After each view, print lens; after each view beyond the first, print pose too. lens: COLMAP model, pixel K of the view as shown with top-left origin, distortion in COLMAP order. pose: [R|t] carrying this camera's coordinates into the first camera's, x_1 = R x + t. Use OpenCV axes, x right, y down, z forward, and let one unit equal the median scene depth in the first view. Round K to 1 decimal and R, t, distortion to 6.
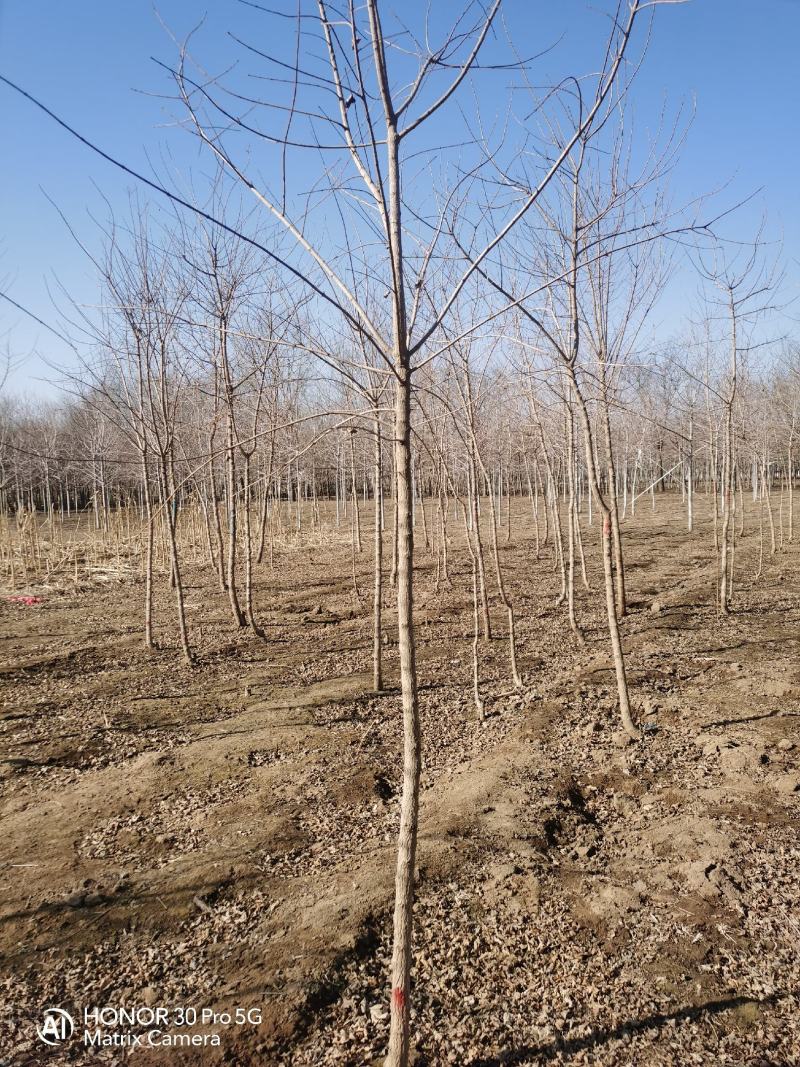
lens RADIAL K [[793.7, 0, 397.1], [0, 793.7, 529.7], [0, 0, 1]] dist [0.025146, -0.027413]
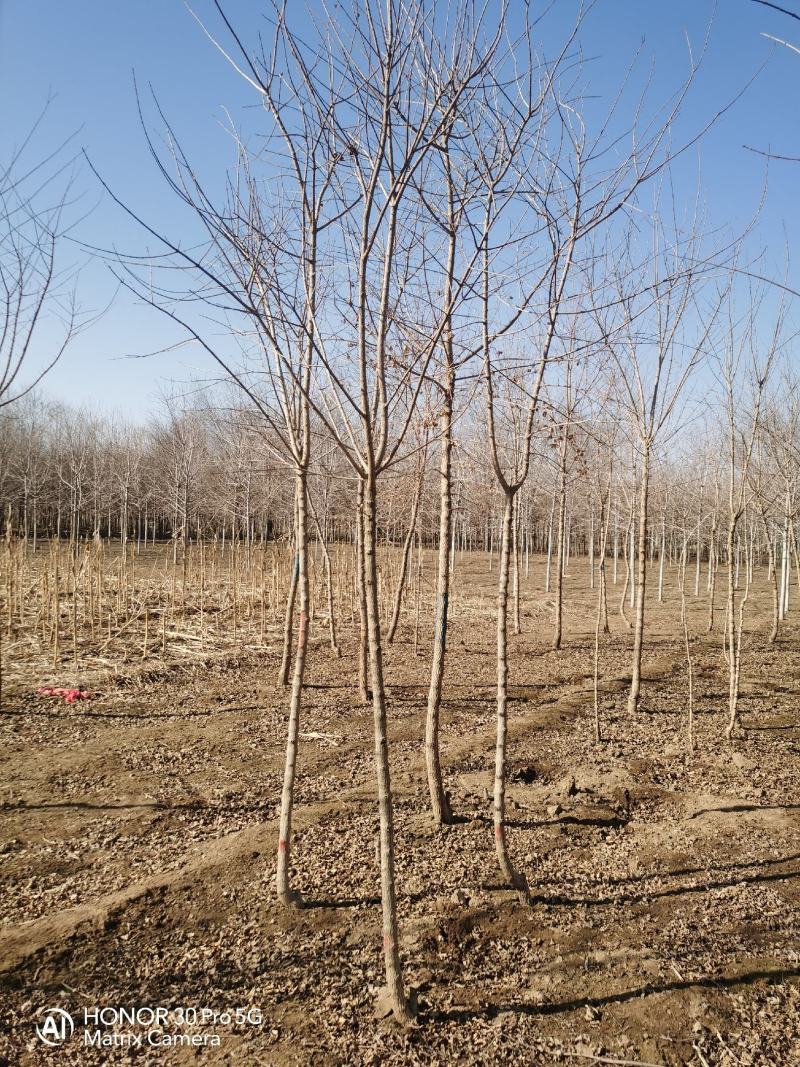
lens RADIAL K [[793.7, 0, 397.7], [0, 793.7, 535.6], [0, 0, 1]] dist [0.025146, -0.027413]
pose [[0.993665, 0.072159, -0.086156, -0.112843], [-0.076574, 0.995855, -0.049083, -0.020167], [0.082257, 0.055370, 0.995072, 0.276952]]
